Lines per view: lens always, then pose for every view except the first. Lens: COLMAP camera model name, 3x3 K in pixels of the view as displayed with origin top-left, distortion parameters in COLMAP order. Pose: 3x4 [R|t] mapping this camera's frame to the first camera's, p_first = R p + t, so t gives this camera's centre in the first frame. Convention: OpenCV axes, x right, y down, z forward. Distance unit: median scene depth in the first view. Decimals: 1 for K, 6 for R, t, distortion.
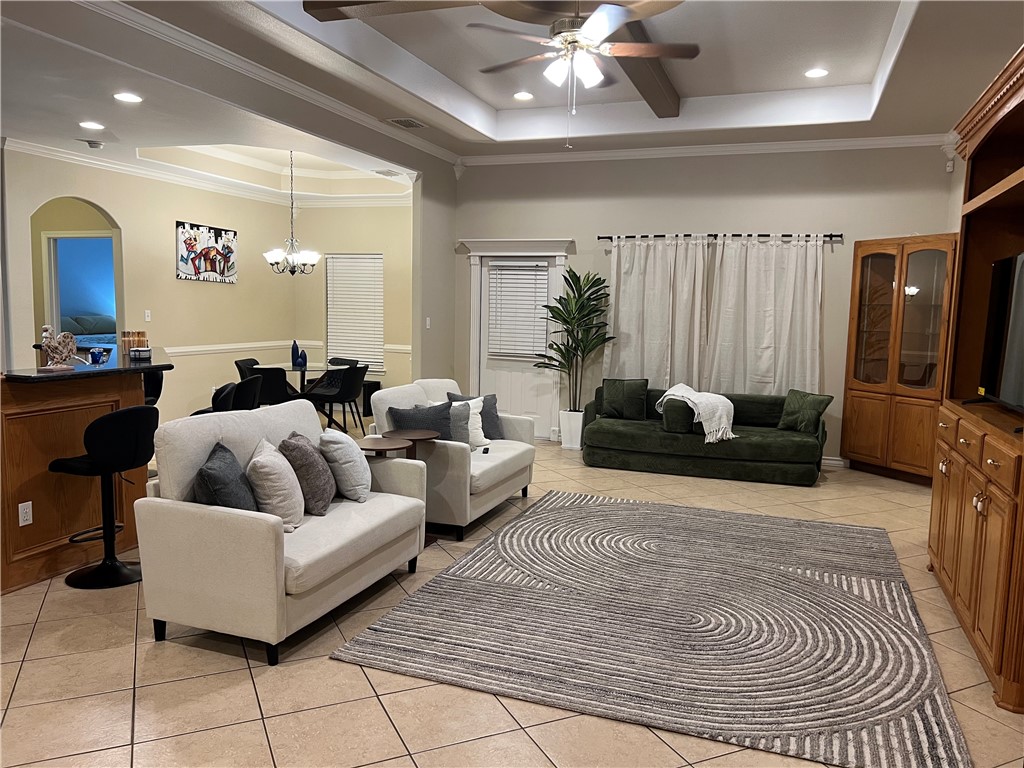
lens RADIAL K [[781.8, 0, 515.6], [0, 781.8, 402.8], [0, 0, 1]] dist [0.059999, -0.079002]
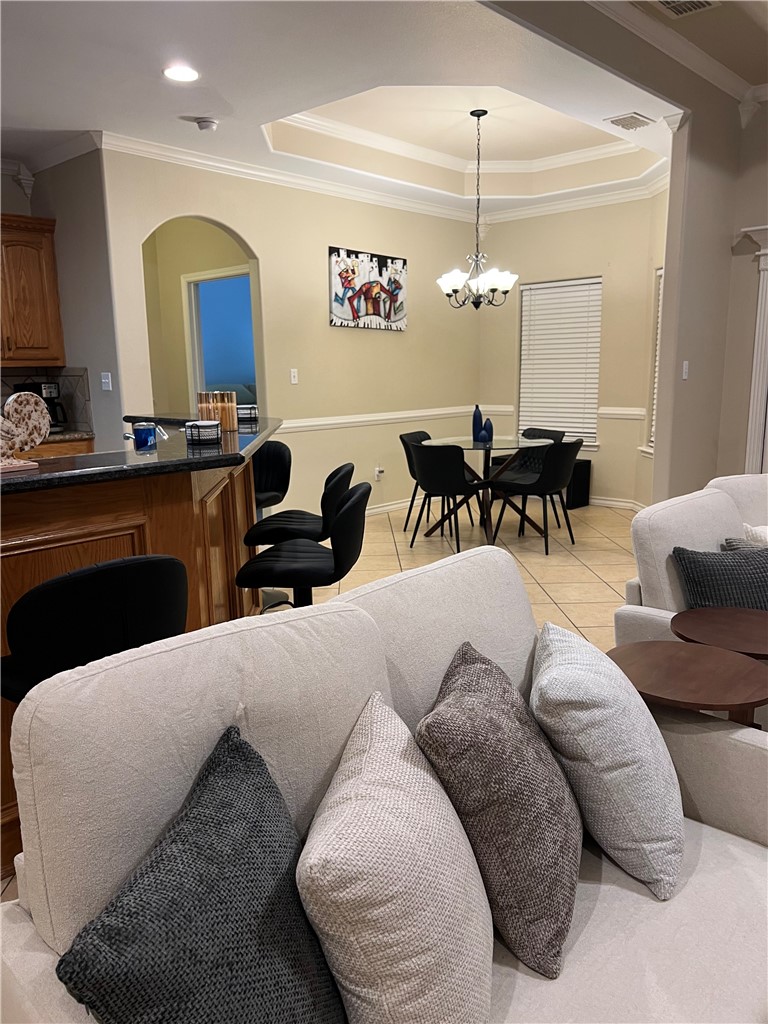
lens RADIAL K [[781.8, 0, 397.5], [0, 781.8, 539.8], [0, 0, 1]] dist [0.059999, -0.079002]
pose [[0.930285, 0.041977, -0.364428, -0.083865], [-0.008767, 0.995692, 0.092310, -0.022115], [0.366733, -0.082680, 0.926645, 0.303040]]
